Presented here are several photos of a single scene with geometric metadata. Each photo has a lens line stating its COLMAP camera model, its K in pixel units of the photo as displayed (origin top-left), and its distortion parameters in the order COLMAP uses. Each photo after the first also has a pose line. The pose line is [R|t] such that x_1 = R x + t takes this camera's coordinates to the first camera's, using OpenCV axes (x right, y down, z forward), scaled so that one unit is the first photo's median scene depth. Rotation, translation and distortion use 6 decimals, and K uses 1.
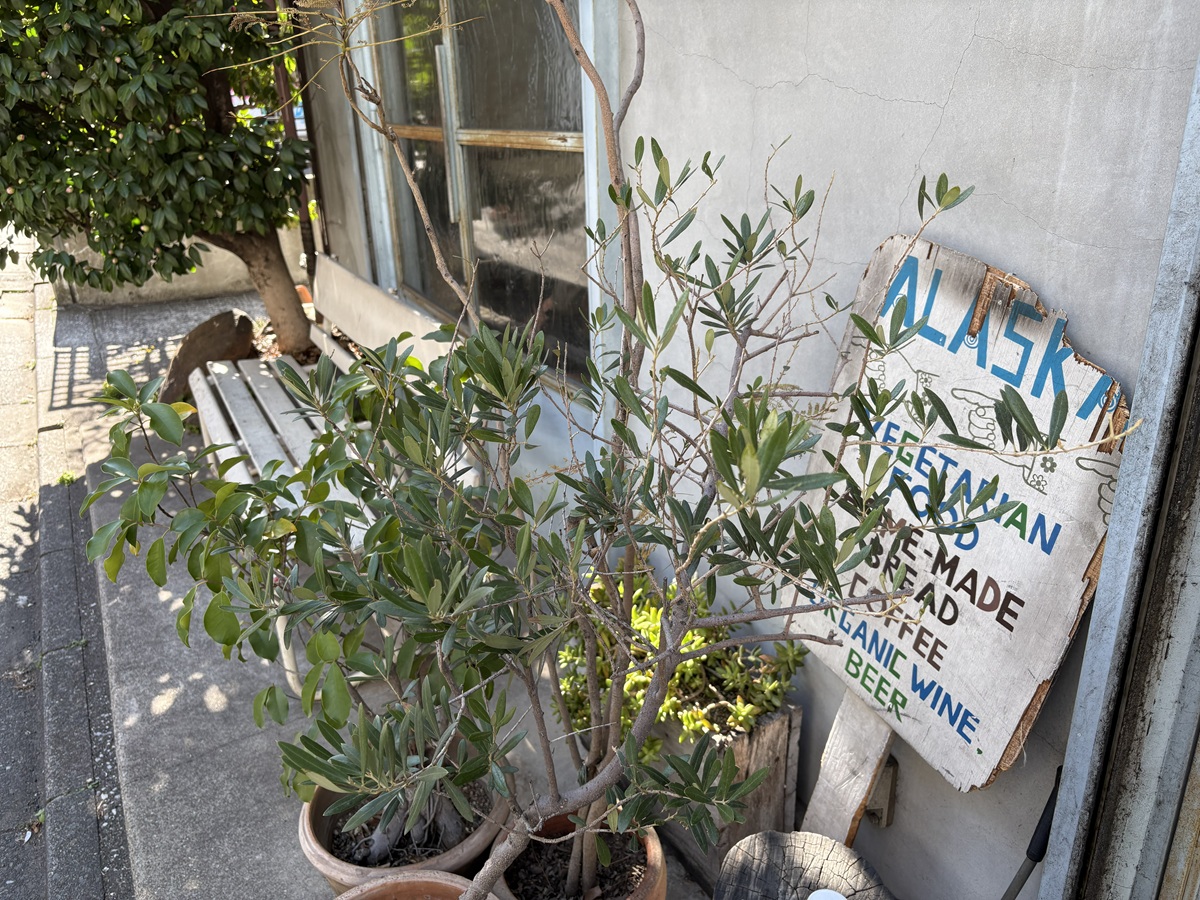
lens RADIAL K [[904.7, 0, 603.2], [0, 904.7, 448.8], [0, 0, 1]] dist [0.038944, -0.024263]
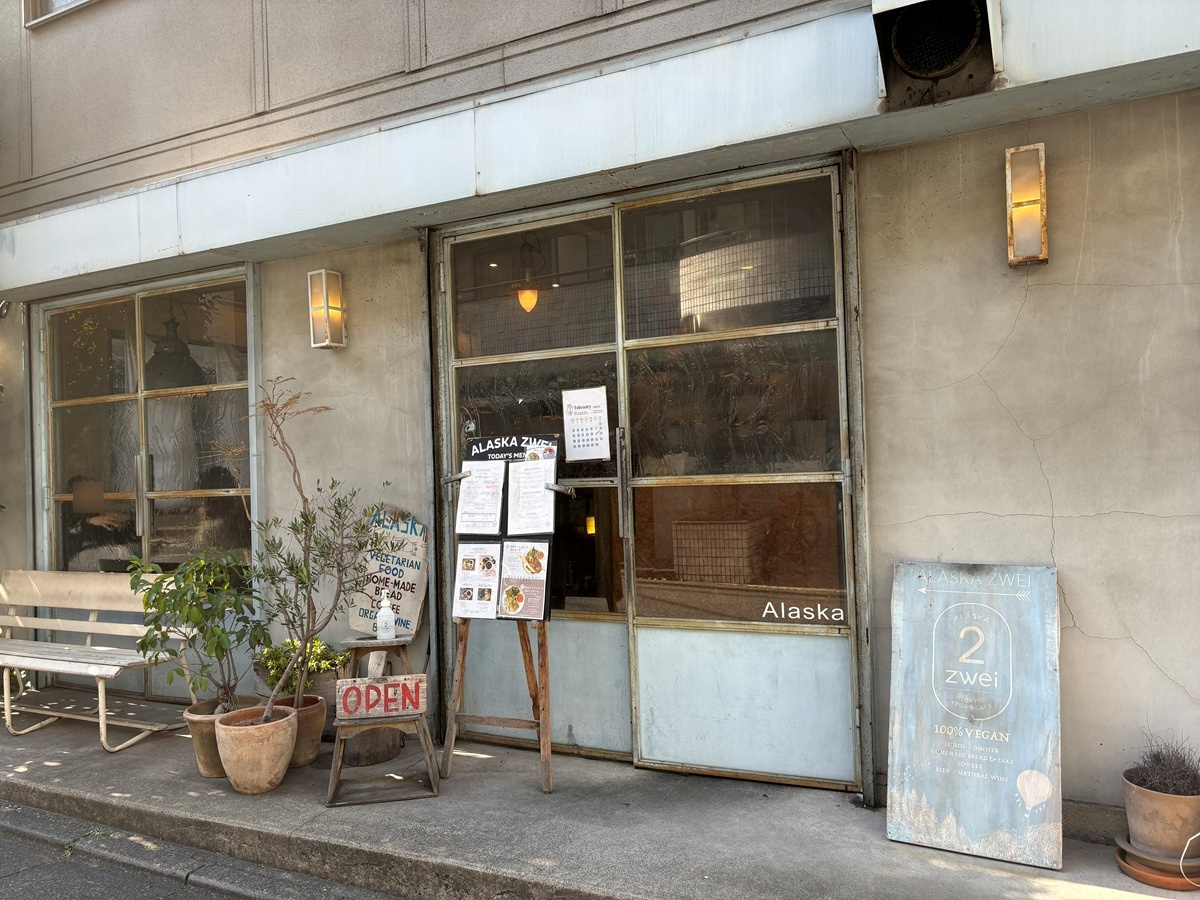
lens RADIAL K [[904.7, 0, 597.6], [0, 904.7, 452.7], [0, 0, 1]] dist [0.038944, -0.024263]
pose [[0.817509, 0.019093, 0.575599, -1.293825], [0.216445, 0.915994, -0.337796, 1.237122], [-0.533695, 0.400737, 0.744701, -2.852826]]
